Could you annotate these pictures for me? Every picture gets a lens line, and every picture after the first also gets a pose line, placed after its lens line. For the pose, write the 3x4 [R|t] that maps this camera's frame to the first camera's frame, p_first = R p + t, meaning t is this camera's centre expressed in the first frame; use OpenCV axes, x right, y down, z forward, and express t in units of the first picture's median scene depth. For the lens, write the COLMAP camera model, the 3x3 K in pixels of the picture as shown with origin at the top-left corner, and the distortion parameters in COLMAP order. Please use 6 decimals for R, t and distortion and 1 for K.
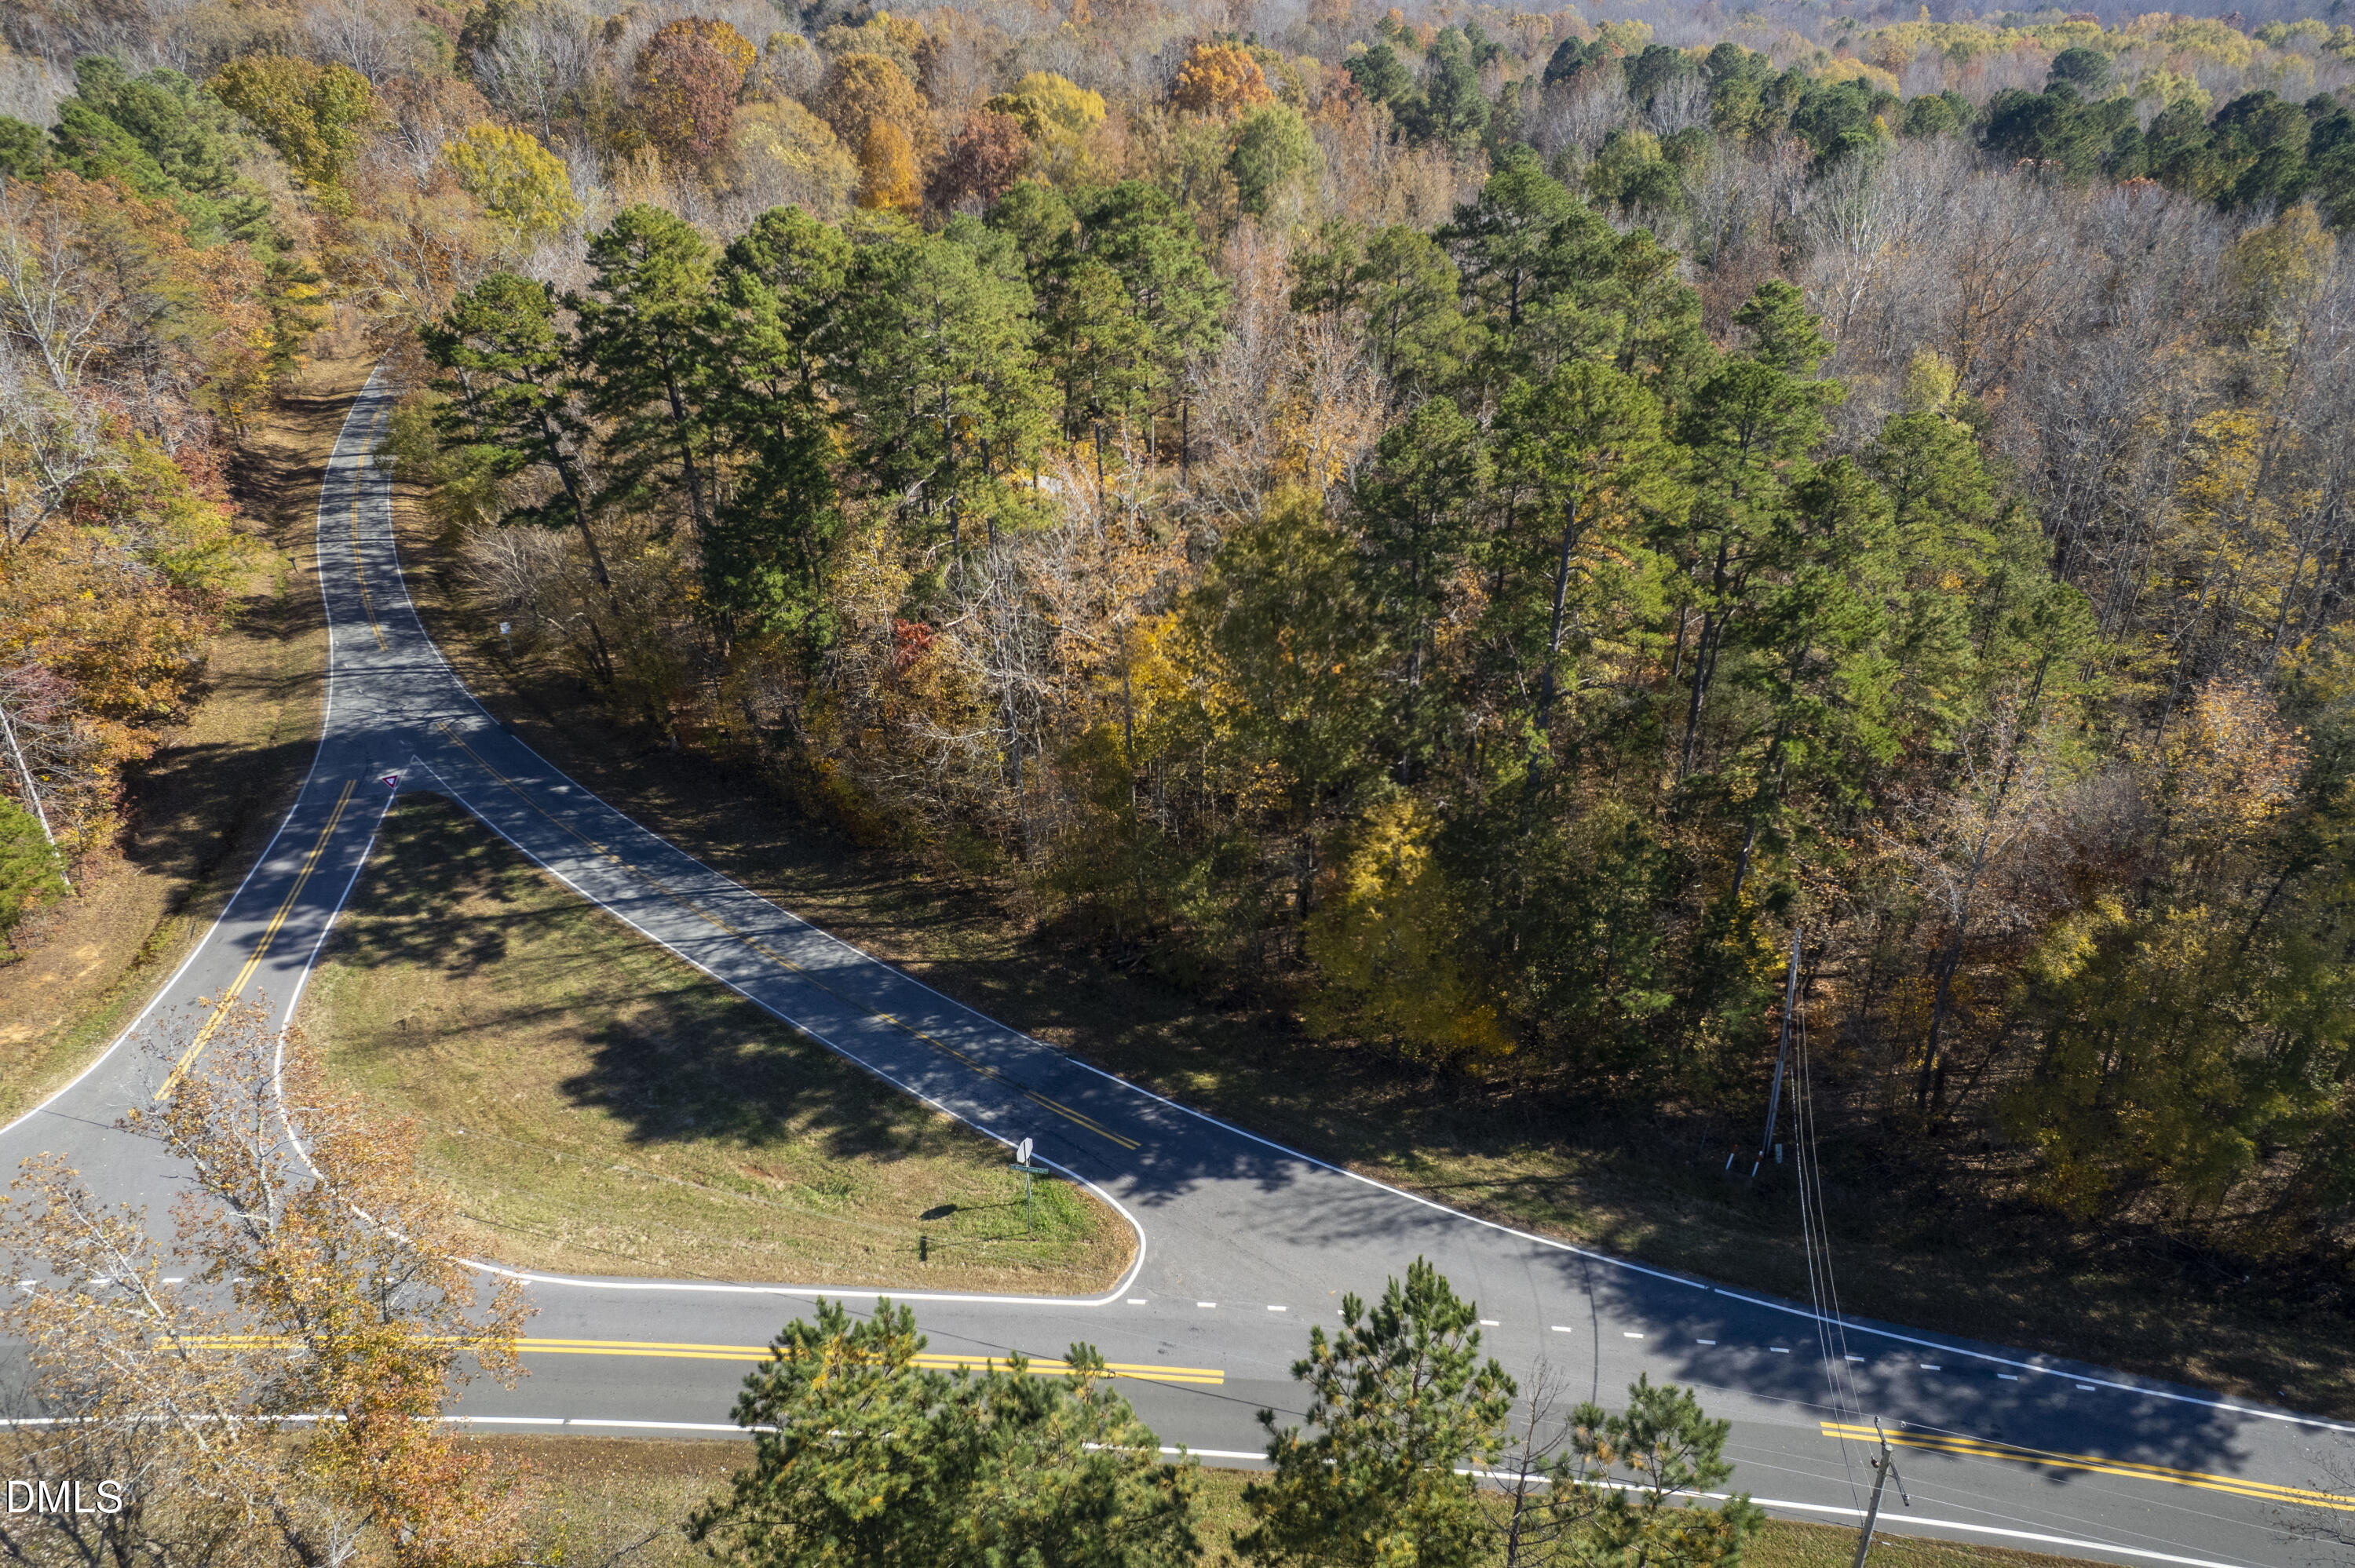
lens RADIAL K [[1518.7, 0, 1177.5], [0, 1518.7, 784.0], [0, 0, 1]] dist [-0.091912, 0.084081]
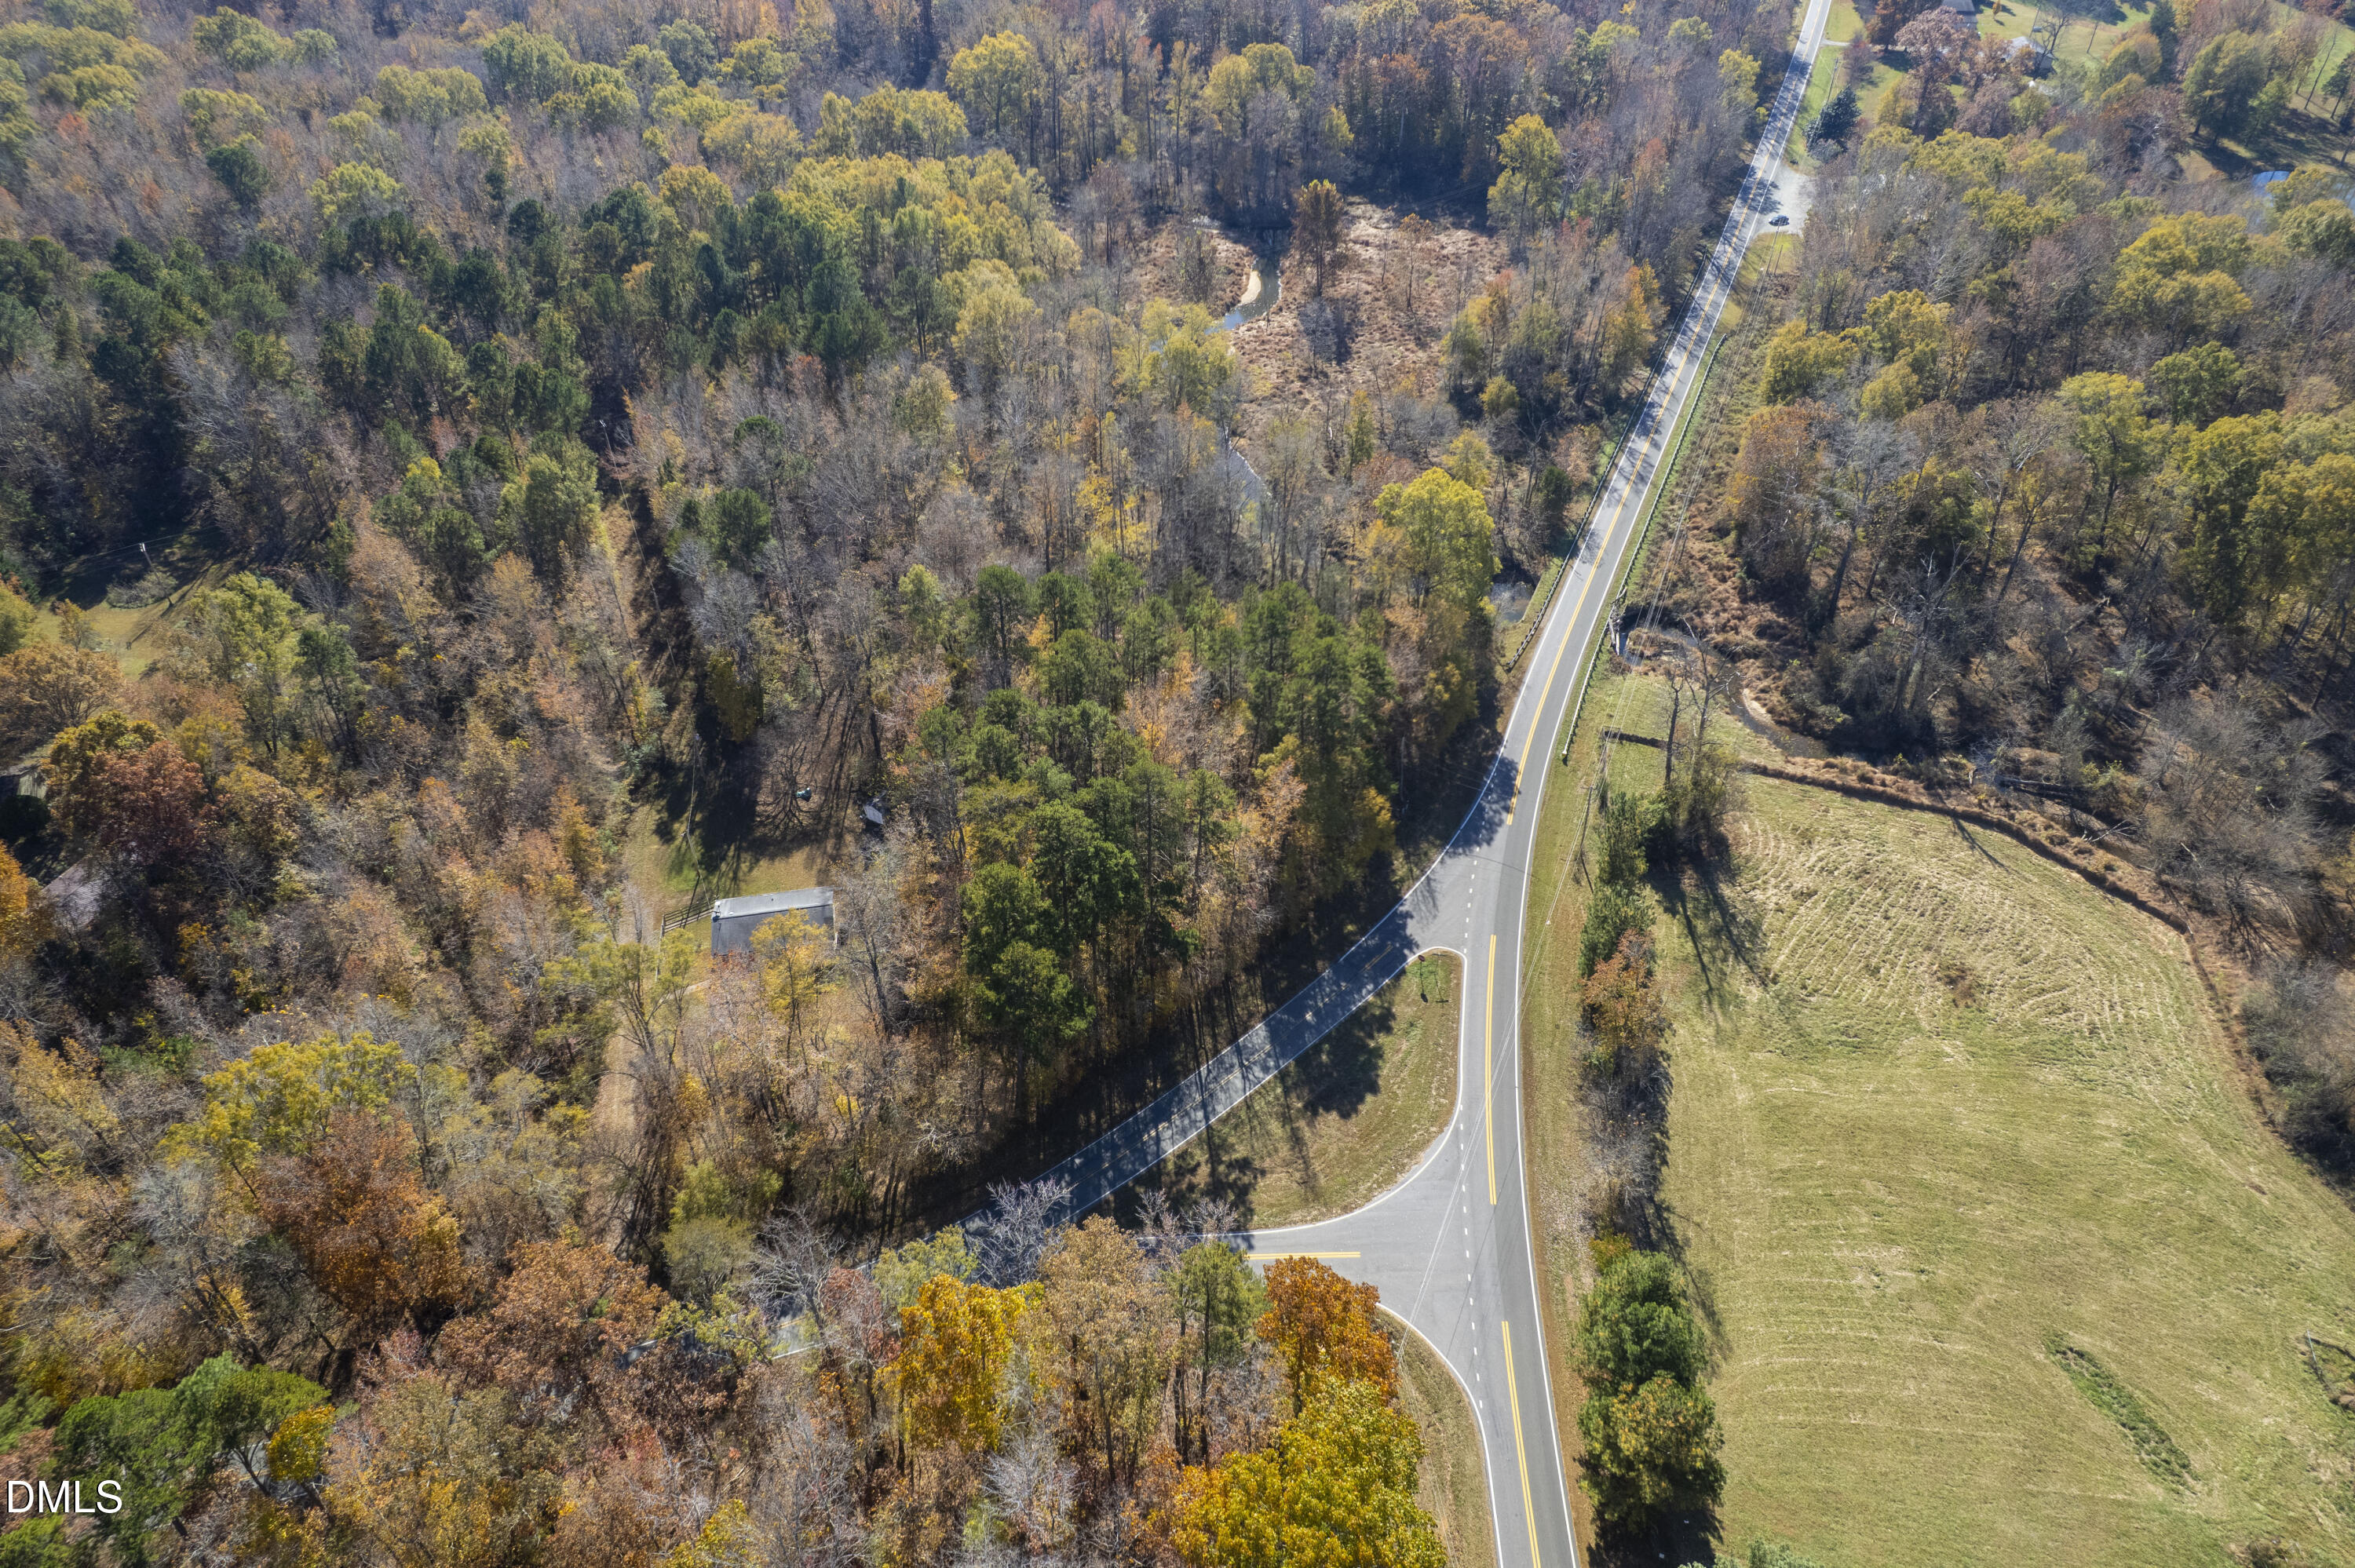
lens RADIAL K [[1517.7, 0, 1177.5], [0, 1517.7, 784.0], [0, 0, 1]] dist [-0.048405, -0.000280]
pose [[0.146804, -0.631178, 0.761619, -1.785409], [0.488081, 0.715924, 0.499229, -1.375421], [-0.860364, 0.298443, 0.413167, 0.094586]]
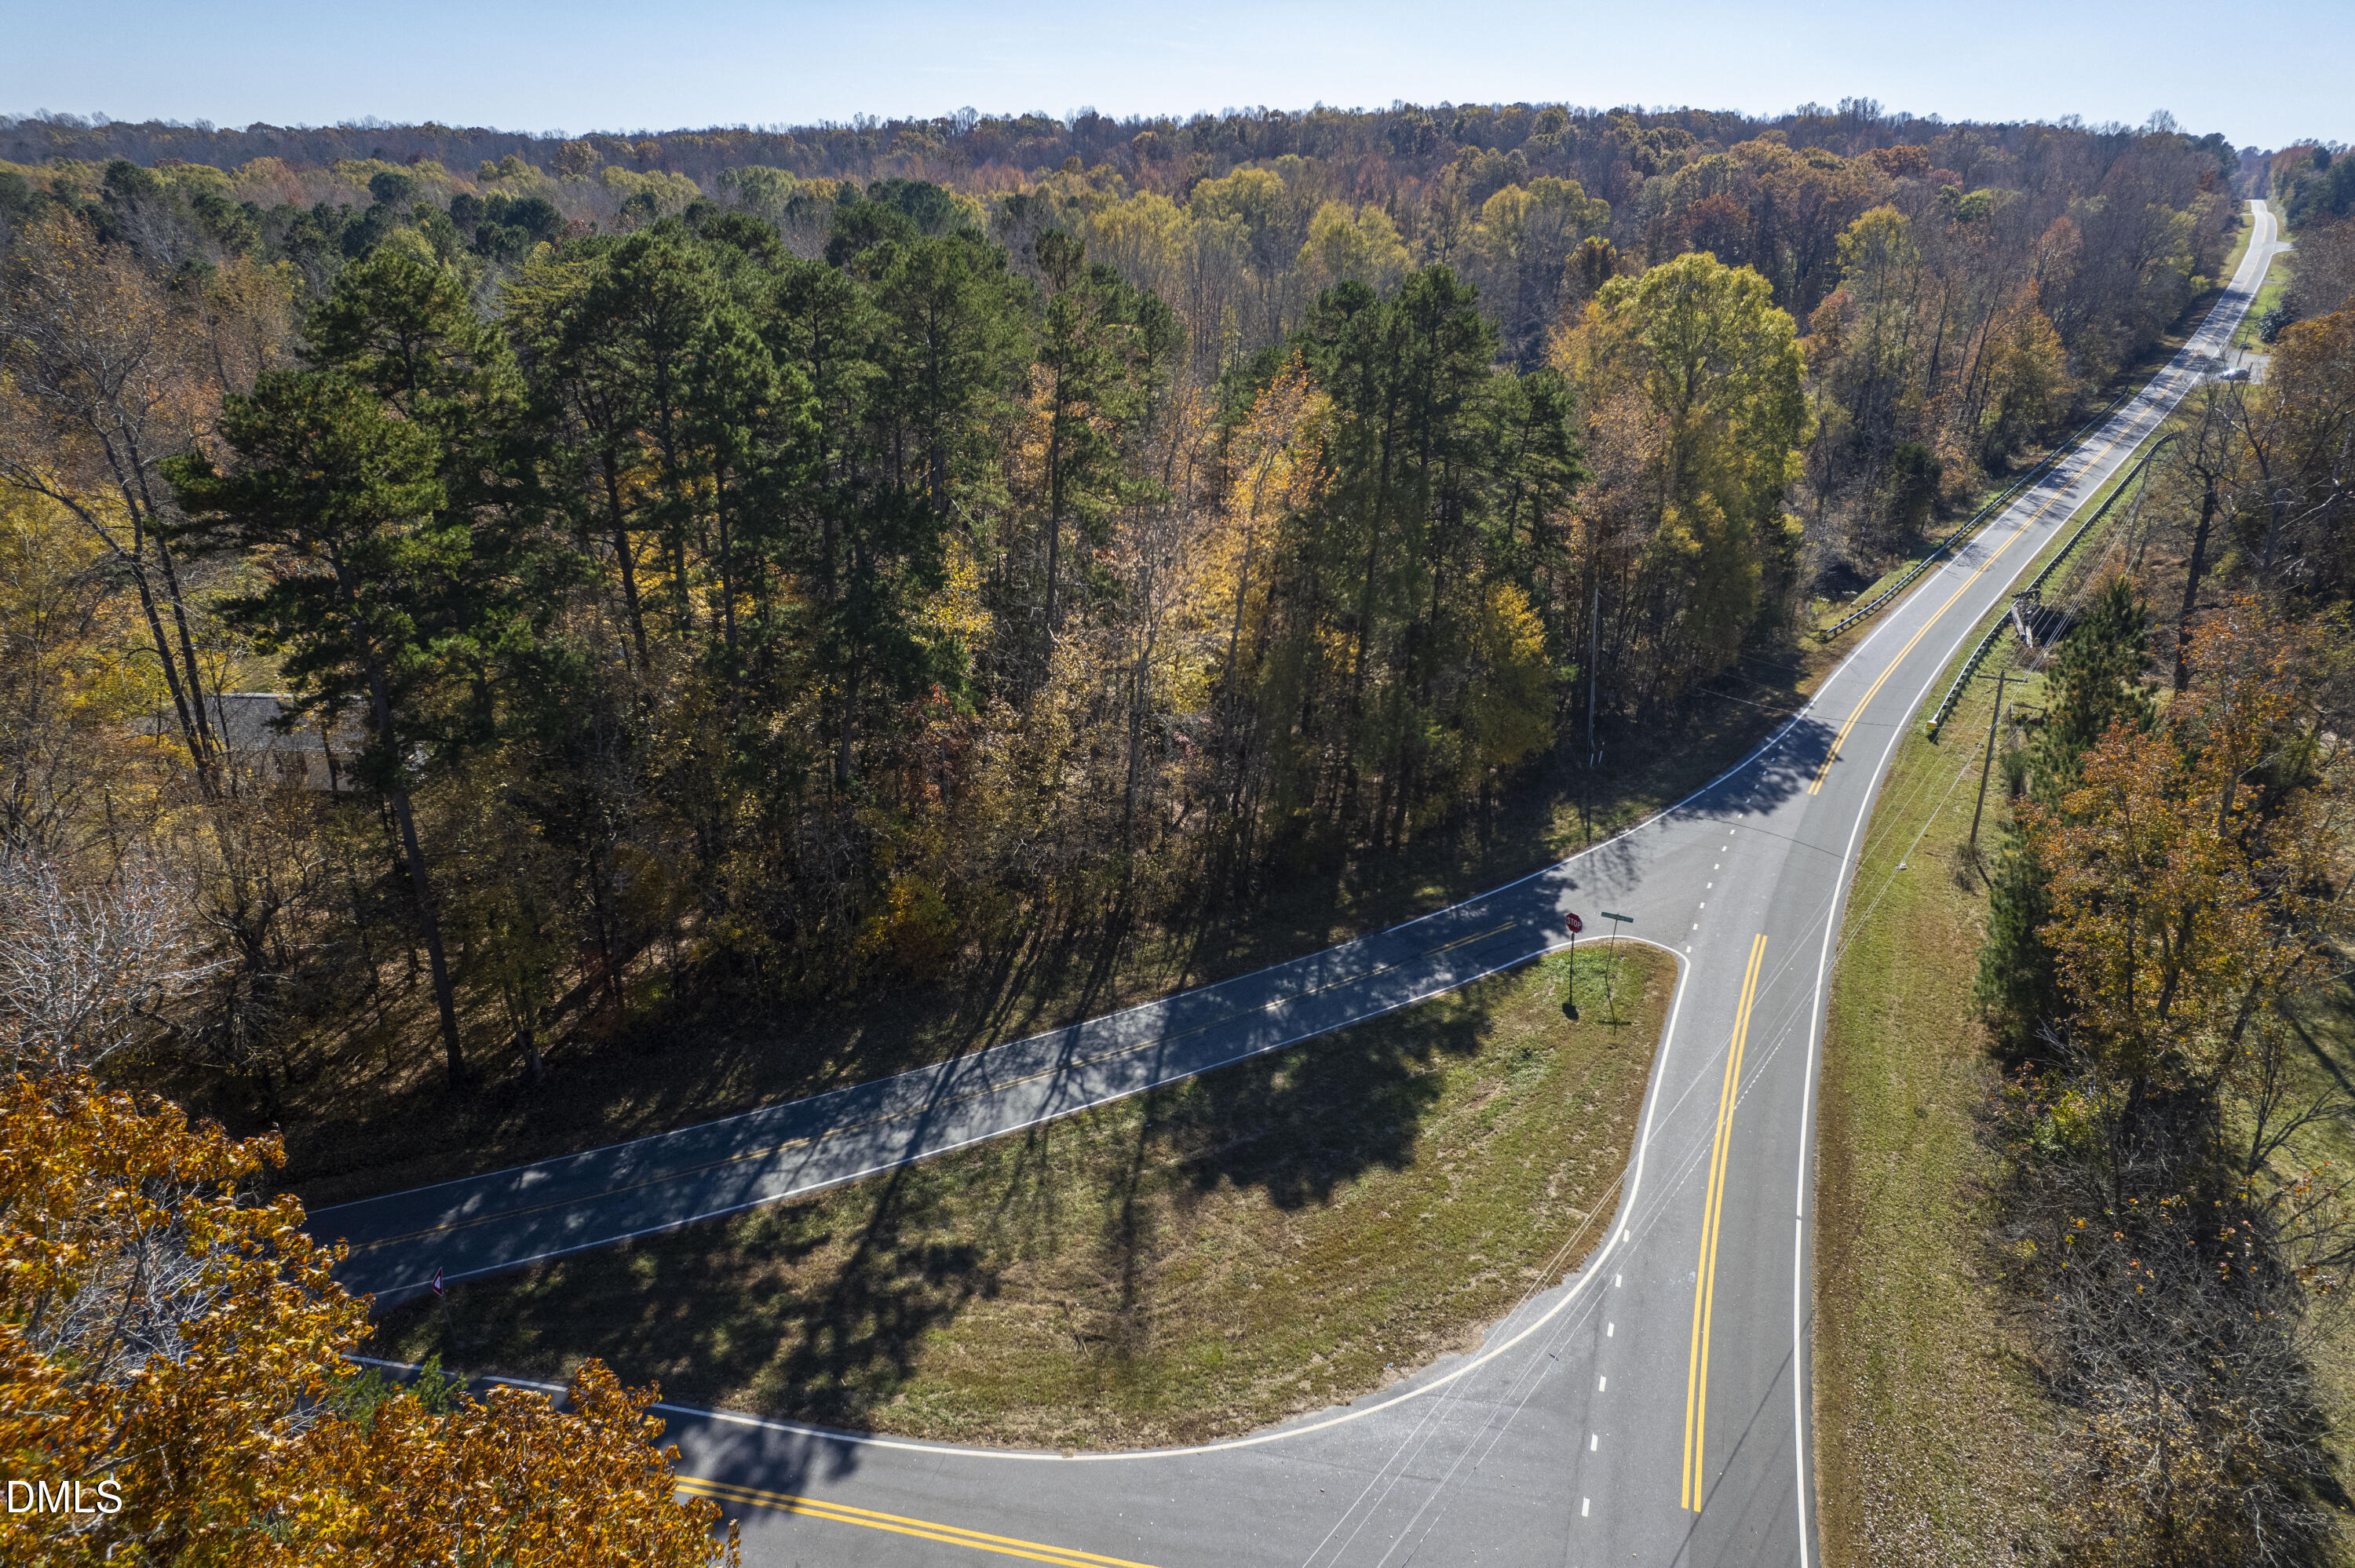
lens RADIAL K [[1518.7, 0, 1177.5], [0, 1518.7, 784.0], [0, 0, 1]] dist [-0.091912, 0.084081]
pose [[0.371924, -0.357429, 0.856690, -0.984314], [0.449485, 0.876828, 0.170691, -0.157890], [-0.812179, 0.321586, 0.486773, 0.537106]]
